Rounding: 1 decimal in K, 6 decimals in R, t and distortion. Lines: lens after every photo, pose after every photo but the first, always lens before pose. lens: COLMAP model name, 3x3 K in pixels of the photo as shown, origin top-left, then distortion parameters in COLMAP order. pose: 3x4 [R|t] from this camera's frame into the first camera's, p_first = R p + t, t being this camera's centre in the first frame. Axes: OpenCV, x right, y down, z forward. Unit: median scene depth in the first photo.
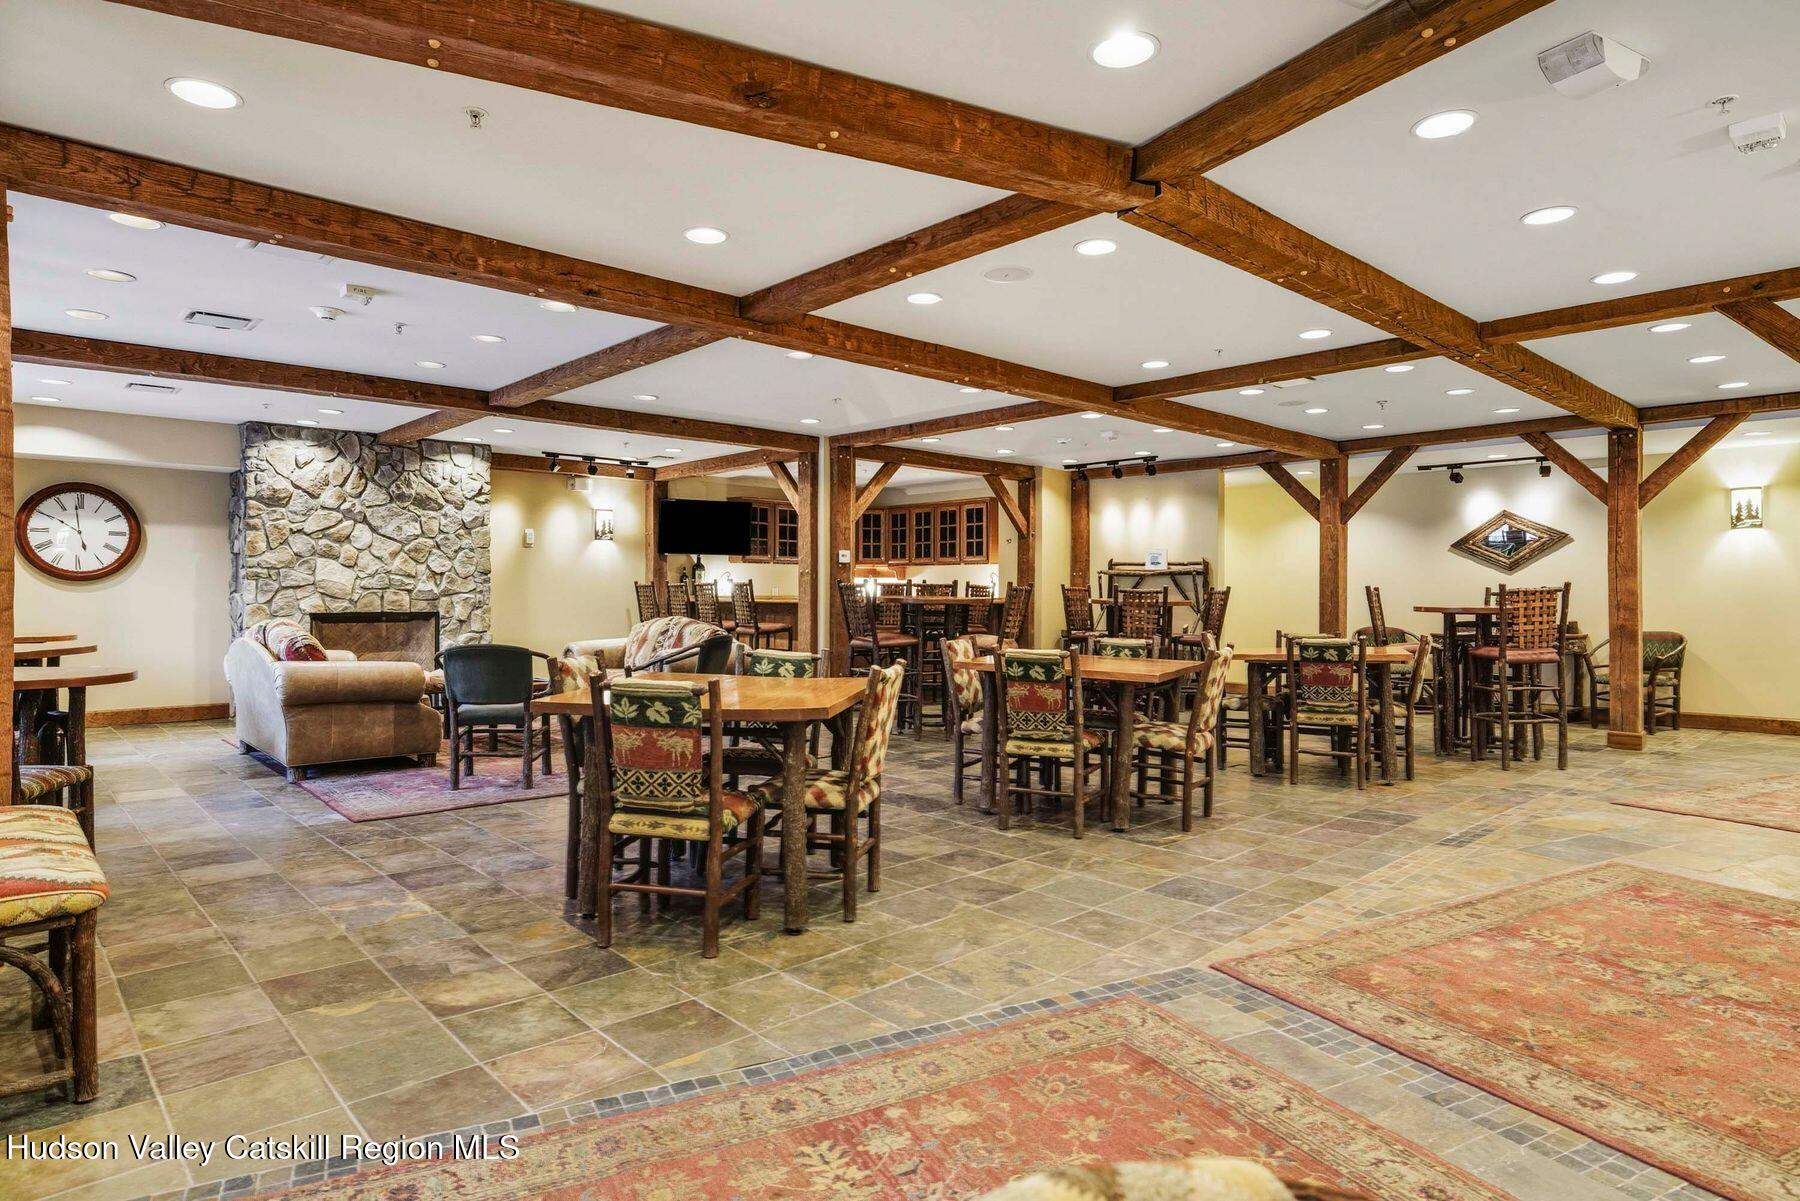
lens RADIAL K [[1046.1, 0, 904.1], [0, 1046.1, 589.7], [0, 0, 1]] dist [0.000754, -0.001888]
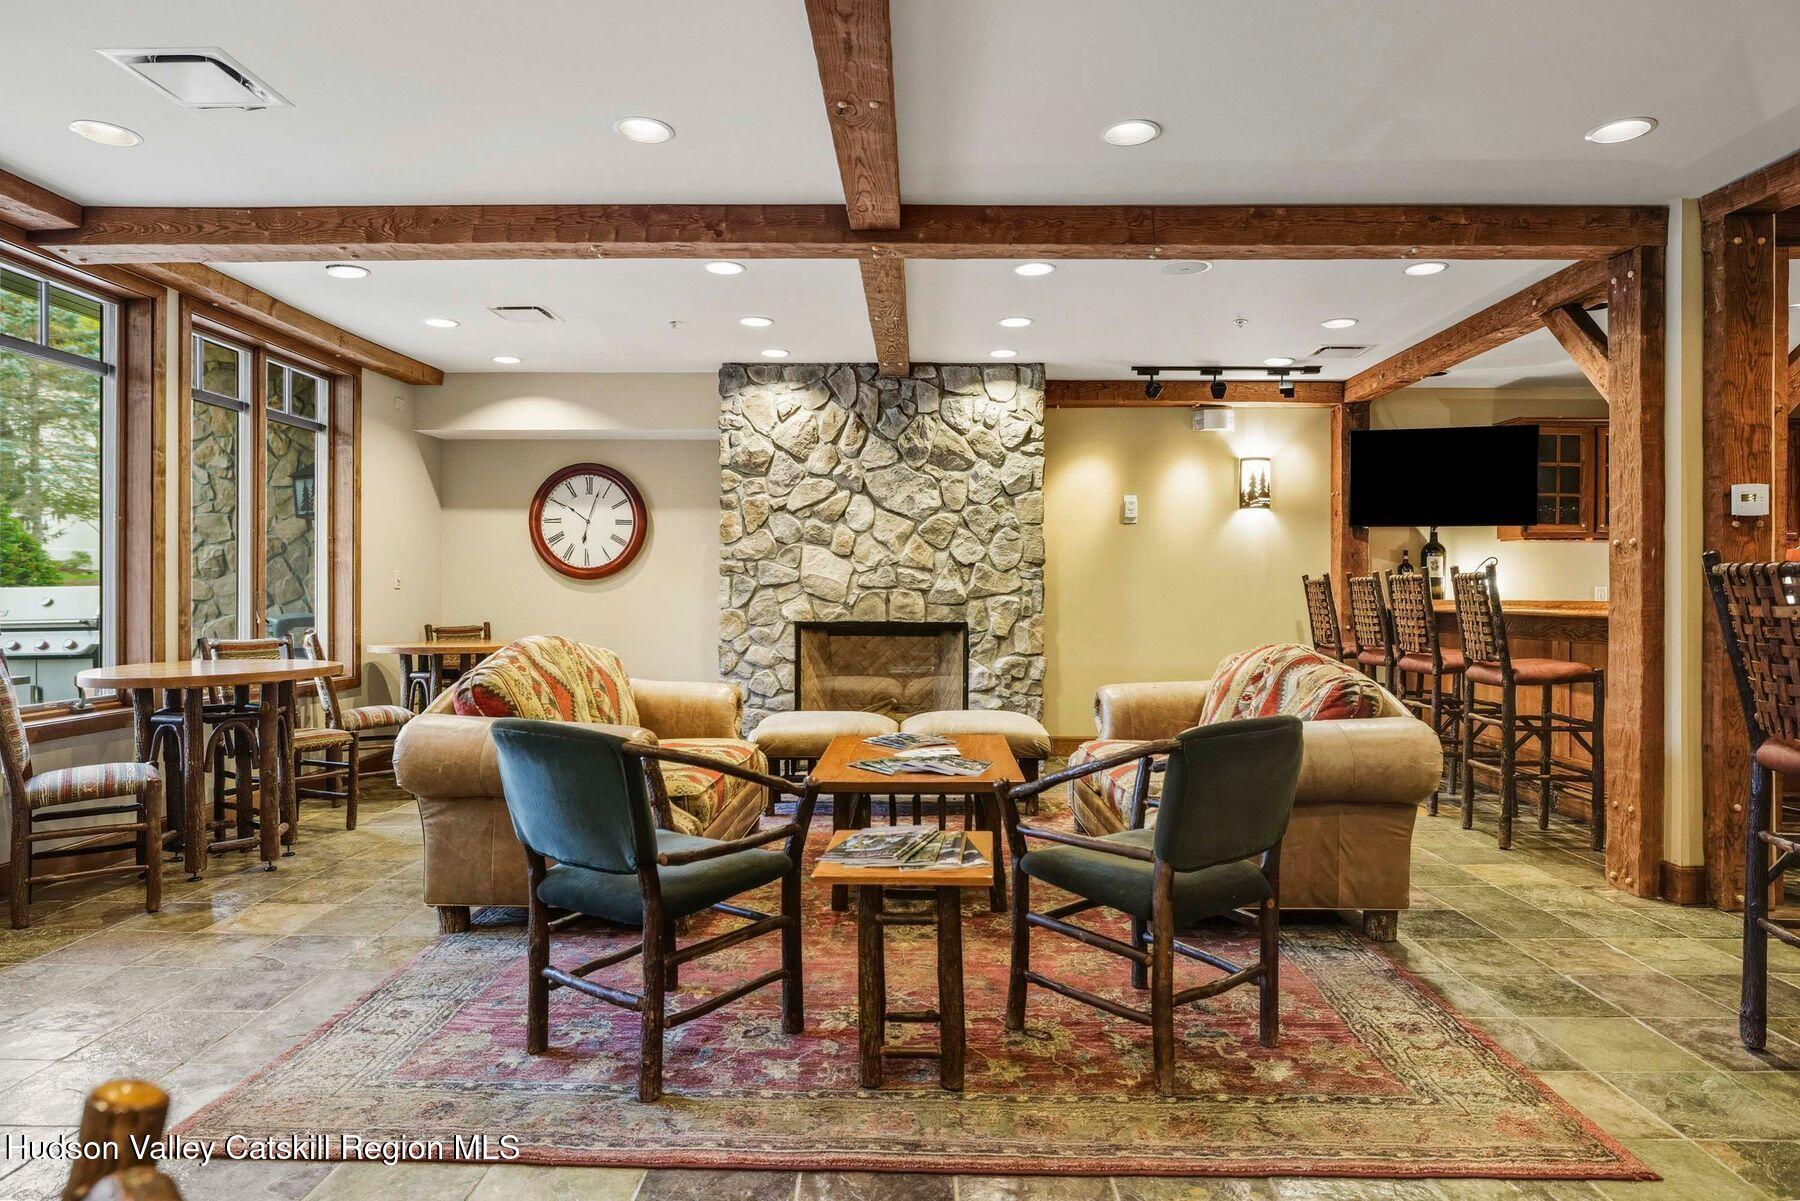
lens RADIAL K [[1046.1, 0, 904.1], [0, 1046.1, 589.7], [0, 0, 1]] dist [0.000754, -0.001888]
pose [[0.722830, -0.002599, -0.691021, -0.015931], [0.000421, 0.999994, -0.003320, 0.002567], [0.691026, 0.002109, 0.722827, 0.507430]]
